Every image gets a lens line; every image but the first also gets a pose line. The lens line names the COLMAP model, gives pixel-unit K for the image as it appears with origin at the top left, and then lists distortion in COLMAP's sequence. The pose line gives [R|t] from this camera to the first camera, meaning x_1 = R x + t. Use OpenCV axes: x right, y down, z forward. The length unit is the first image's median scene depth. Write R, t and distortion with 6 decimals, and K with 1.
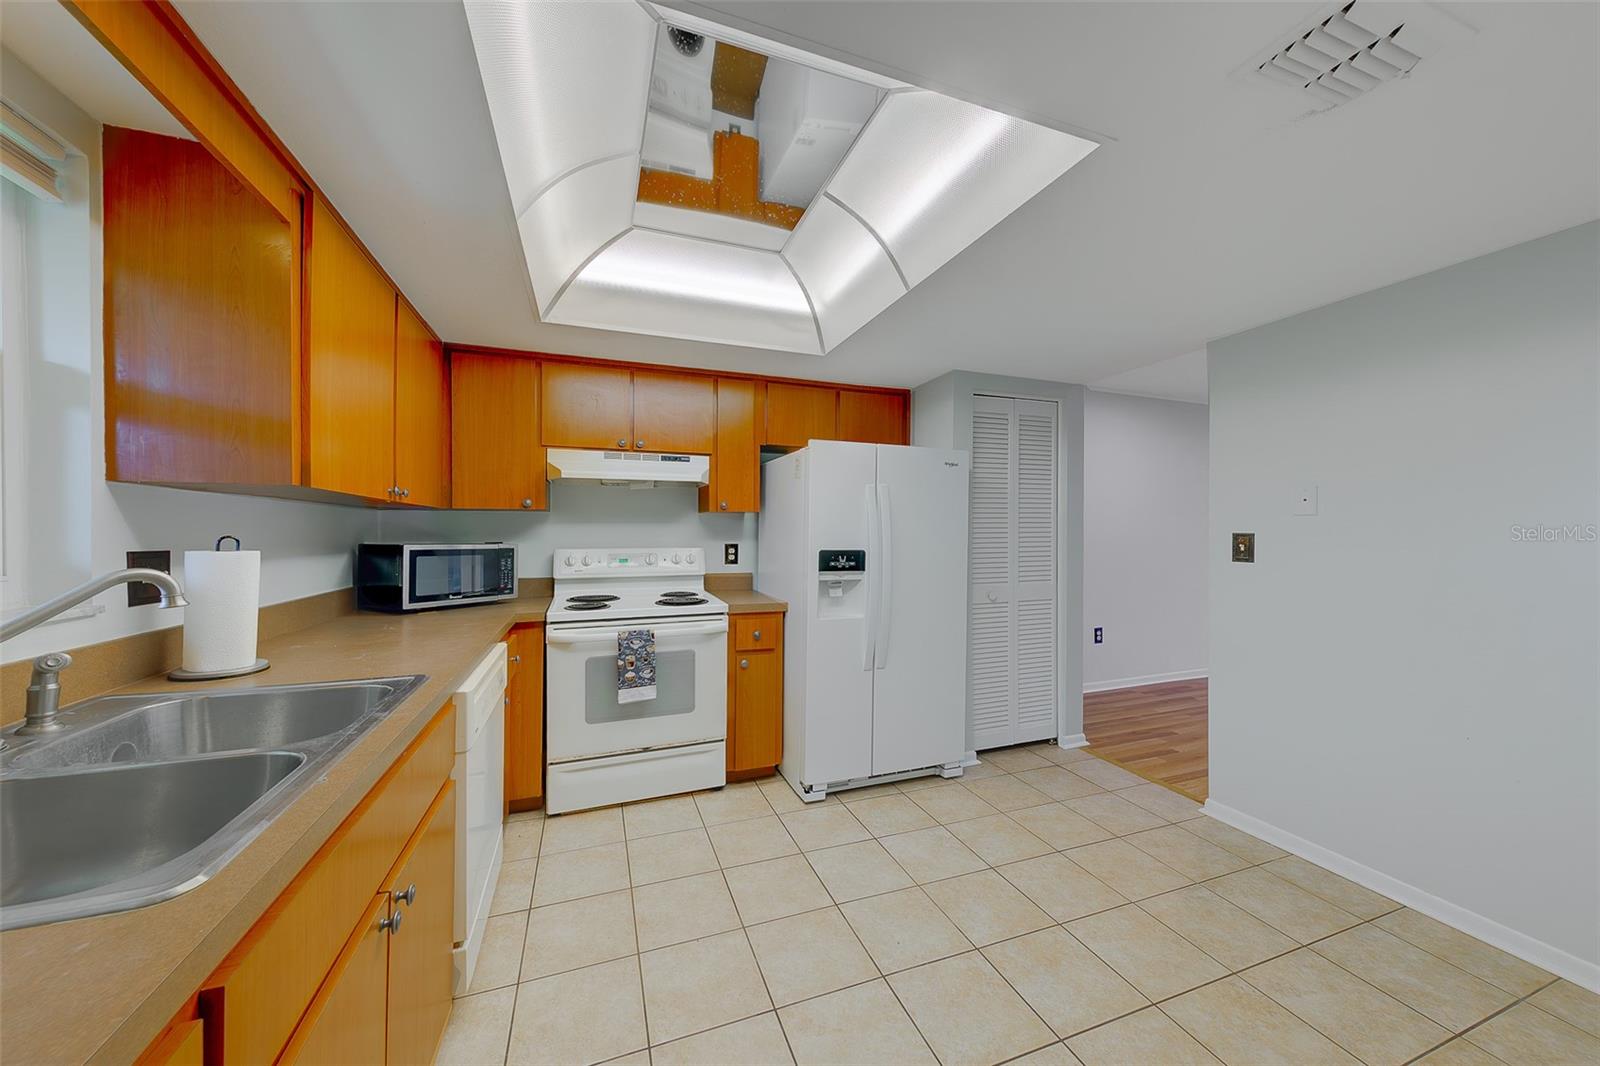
lens RADIAL K [[524.6, 0, 742.2], [0, 524.6, 543.3], [0, 0, 1]] dist [0.002603, 0.000421]
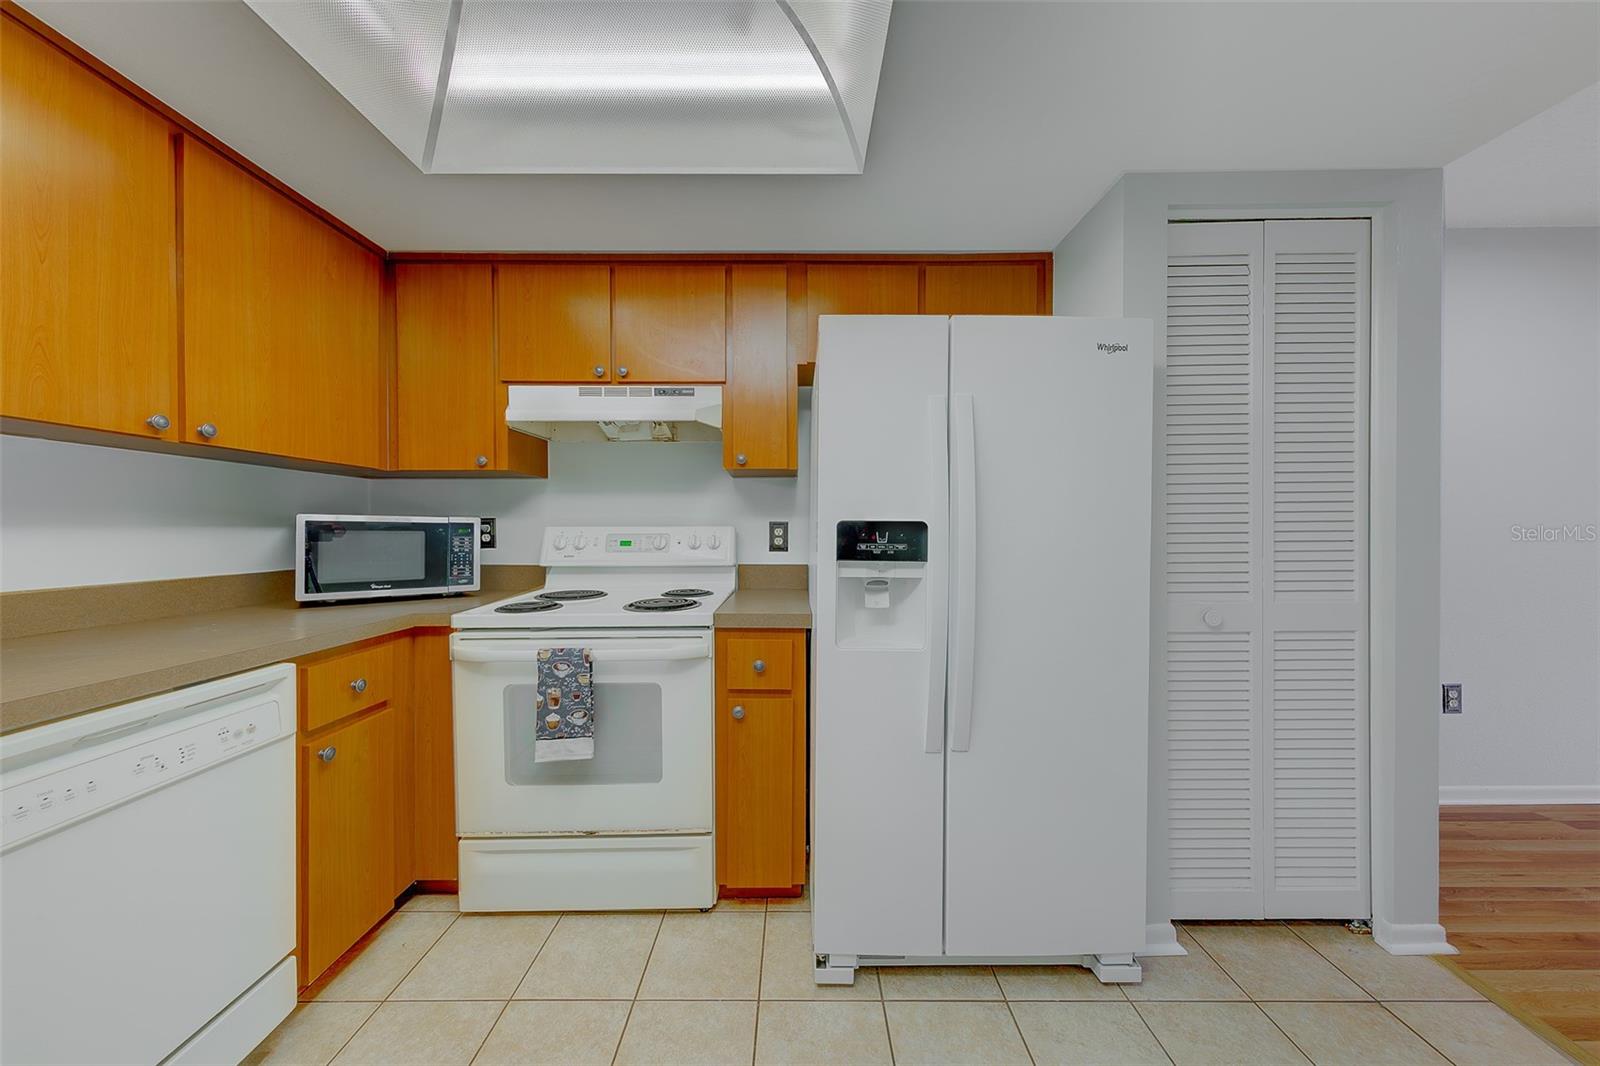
lens RADIAL K [[524.6, 0, 807.3], [0, 524.6, 531.9], [0, 0, 1]] dist [0.002603, 0.000421]
pose [[0.972457, 0.007798, -0.232951, 0.219159], [-0.010935, 0.999866, -0.012176, 0.028211], [0.232825, 0.014388, 0.972412, 0.425317]]
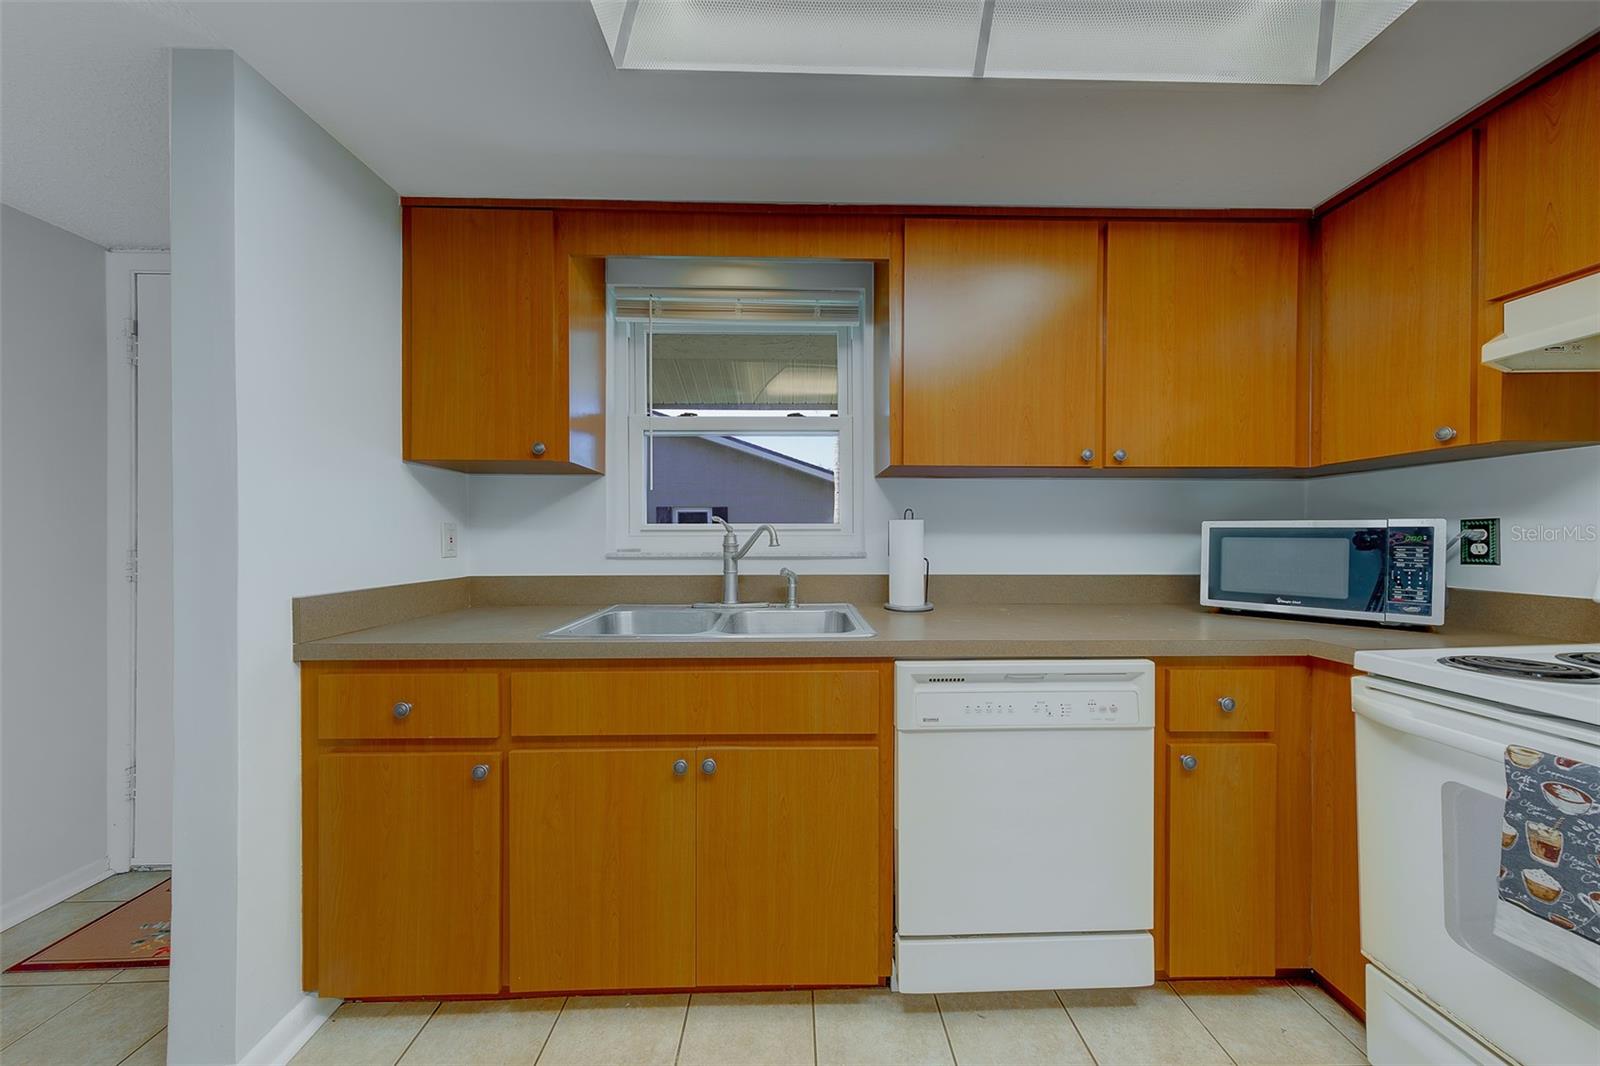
lens RADIAL K [[524.6, 0, 797.6], [0, 524.6, 540.3], [0, 0, 1]] dist [0.002603, 0.000421]
pose [[-0.229704, 0.013097, -0.973172, 0.226980], [-0.016759, 0.999708, 0.017410, 0.026029], [0.973116, 0.020309, -0.229417, 0.569512]]
